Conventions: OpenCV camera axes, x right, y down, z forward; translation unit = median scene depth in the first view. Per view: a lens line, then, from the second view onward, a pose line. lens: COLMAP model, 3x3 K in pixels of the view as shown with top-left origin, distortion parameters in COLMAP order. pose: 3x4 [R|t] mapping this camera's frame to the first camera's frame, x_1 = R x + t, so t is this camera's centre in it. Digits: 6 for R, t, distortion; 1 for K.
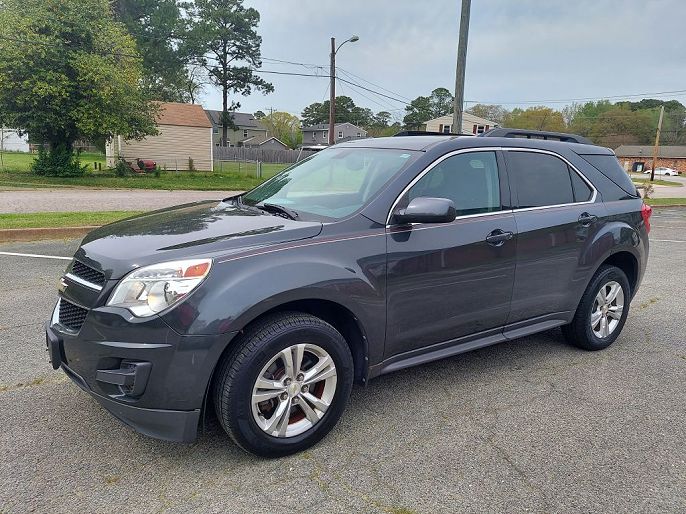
lens RADIAL K [[501.5, 0, 348.5], [0, 501.5, 258.7], [0, 0, 1]] dist [0.039324, -0.036996]
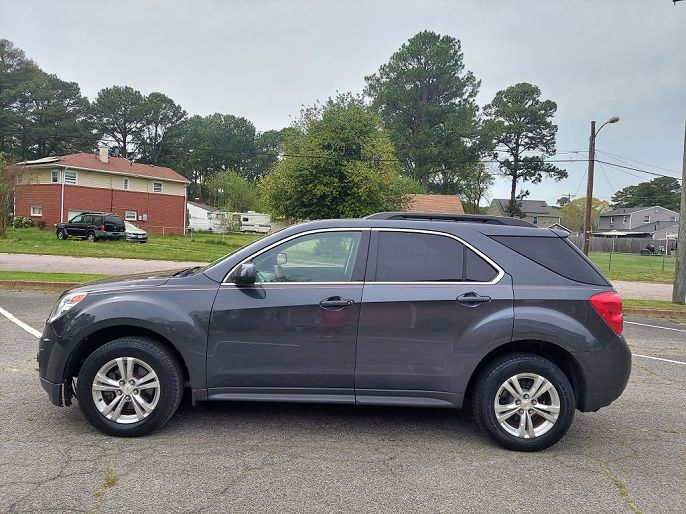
lens RADIAL K [[501.5, 0, 344.4], [0, 501.5, 258.4], [0, 0, 1]] dist [0.039324, -0.036996]
pose [[0.830765, 0.026020, -0.556015, 0.855978], [-0.119815, 0.983850, -0.132979, 0.003874], [0.543575, 0.177094, 0.820466, 0.053674]]
